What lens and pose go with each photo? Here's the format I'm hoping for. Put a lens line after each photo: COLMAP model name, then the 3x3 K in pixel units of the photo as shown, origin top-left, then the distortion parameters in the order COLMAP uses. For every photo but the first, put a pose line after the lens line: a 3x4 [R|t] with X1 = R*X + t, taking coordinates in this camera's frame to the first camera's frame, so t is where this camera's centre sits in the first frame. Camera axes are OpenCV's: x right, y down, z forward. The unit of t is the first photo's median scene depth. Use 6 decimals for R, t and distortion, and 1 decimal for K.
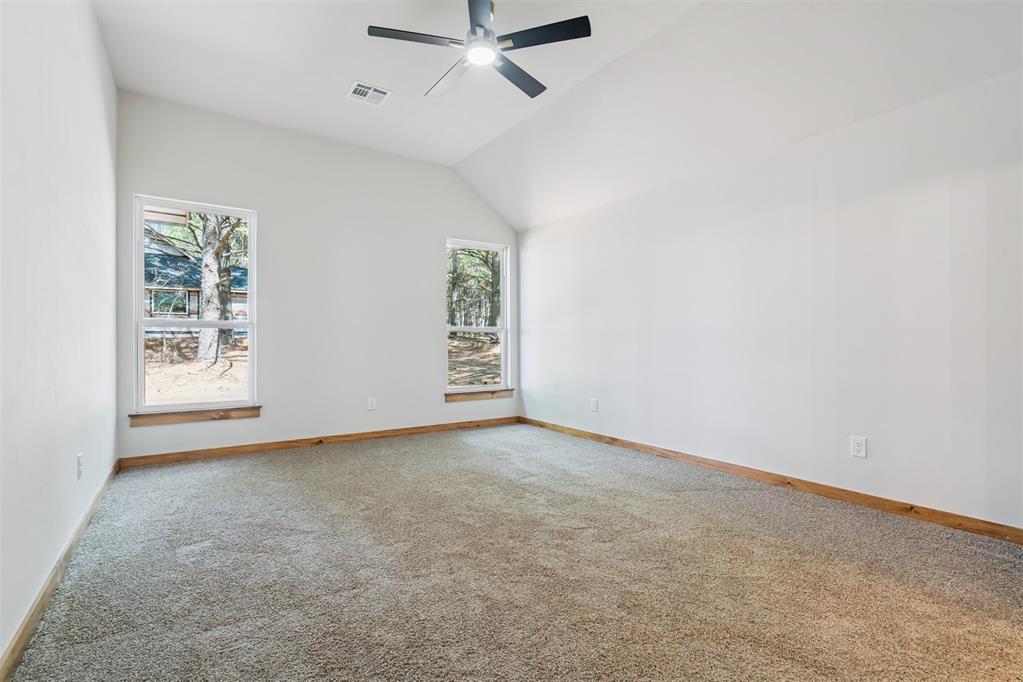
lens RADIAL K [[469.4, 0, 514.7], [0, 469.4, 343.8], [0, 0, 1]] dist [-0.009045, 0.002439]
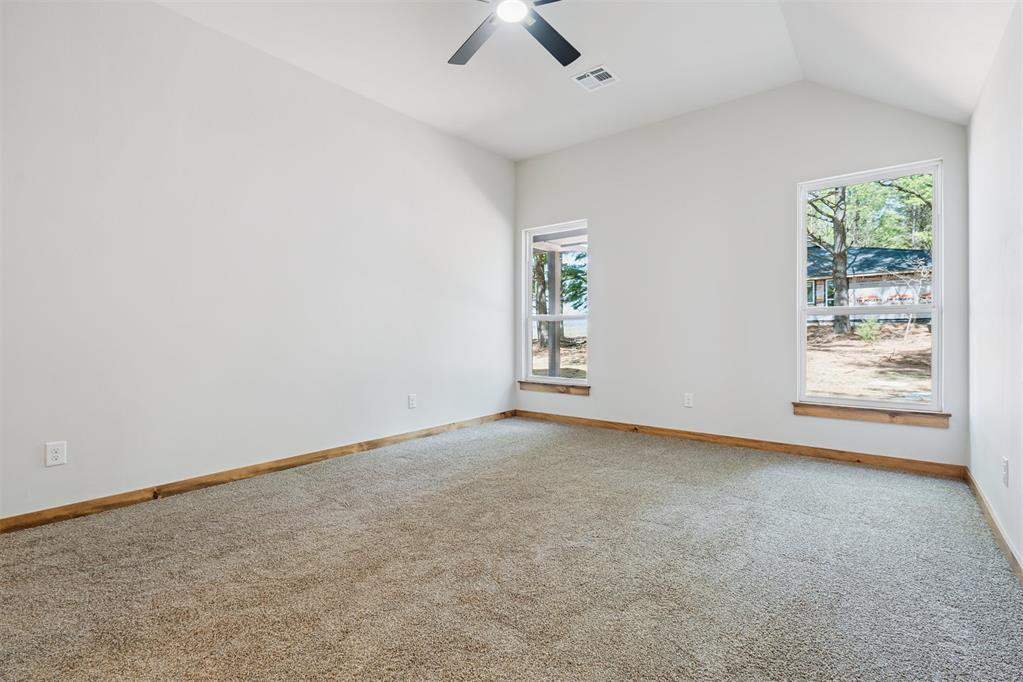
lens RADIAL K [[469.4, 0, 514.3], [0, 469.4, 335.7], [0, 0, 1]] dist [-0.009045, 0.002439]
pose [[0.291922, 0.006461, -0.956420, 0.393804], [0.000510, 0.999976, 0.006911, -0.001057], [0.956442, -0.002505, 0.291911, 0.367578]]
